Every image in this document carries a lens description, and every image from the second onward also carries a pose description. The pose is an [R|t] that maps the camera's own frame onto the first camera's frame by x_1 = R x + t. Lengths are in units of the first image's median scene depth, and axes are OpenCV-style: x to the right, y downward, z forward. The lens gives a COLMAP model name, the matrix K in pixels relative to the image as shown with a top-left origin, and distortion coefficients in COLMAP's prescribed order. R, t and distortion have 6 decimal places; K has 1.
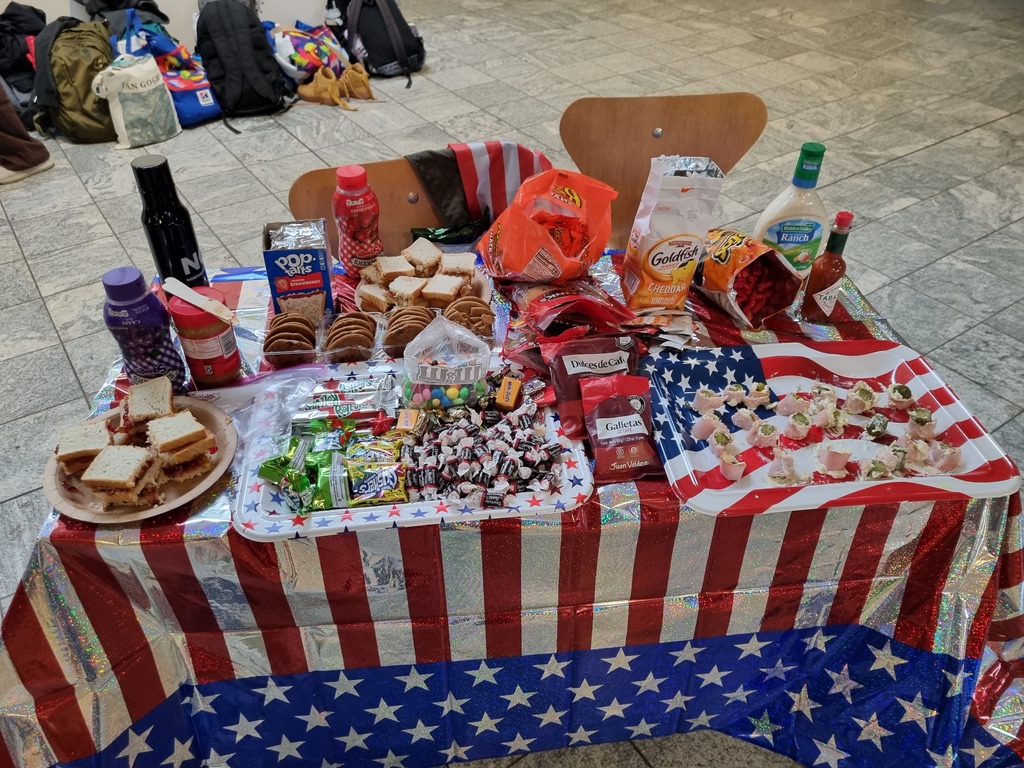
lens RADIAL K [[786.8, 0, 534.1], [0, 786.8, 385.0], [0, 0, 1]] dist [0.089393, -0.069188]
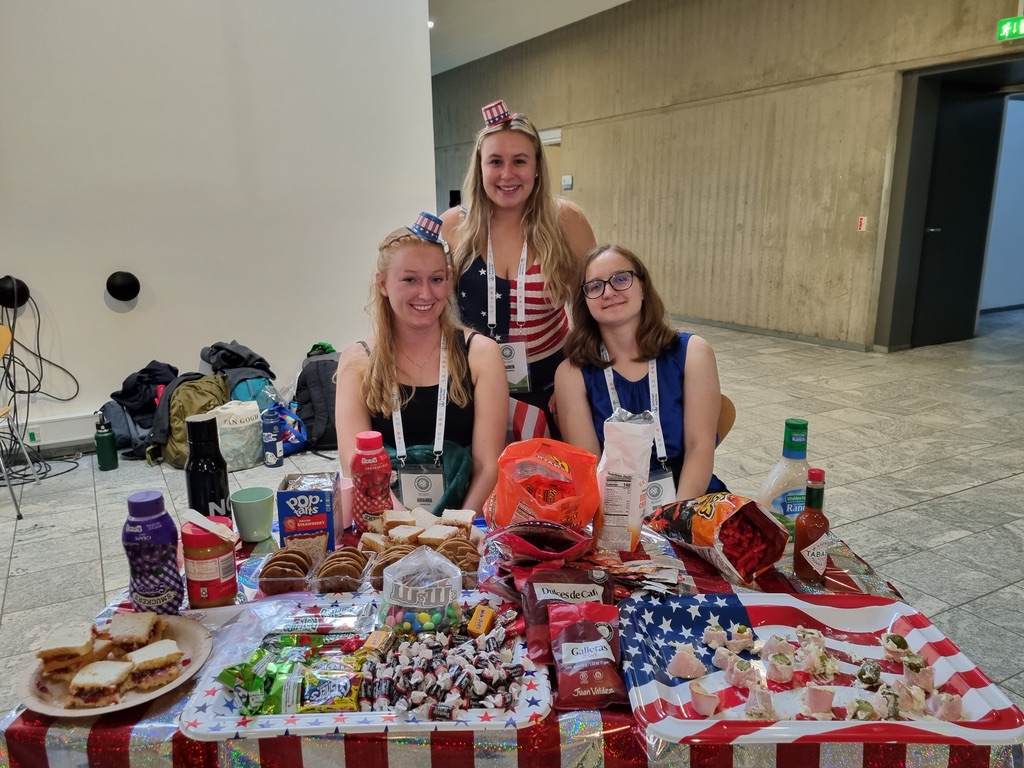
lens RADIAL K [[770.8, 0, 512.0], [0, 770.8, 384.0], [0, 0, 1]] dist [0.064984, -0.004658]
pose [[0.993853, -0.005771, -0.110561, 0.114110], [-0.041766, 0.905309, -0.422695, 0.147760], [0.102531, 0.424714, 0.899503, -0.016746]]
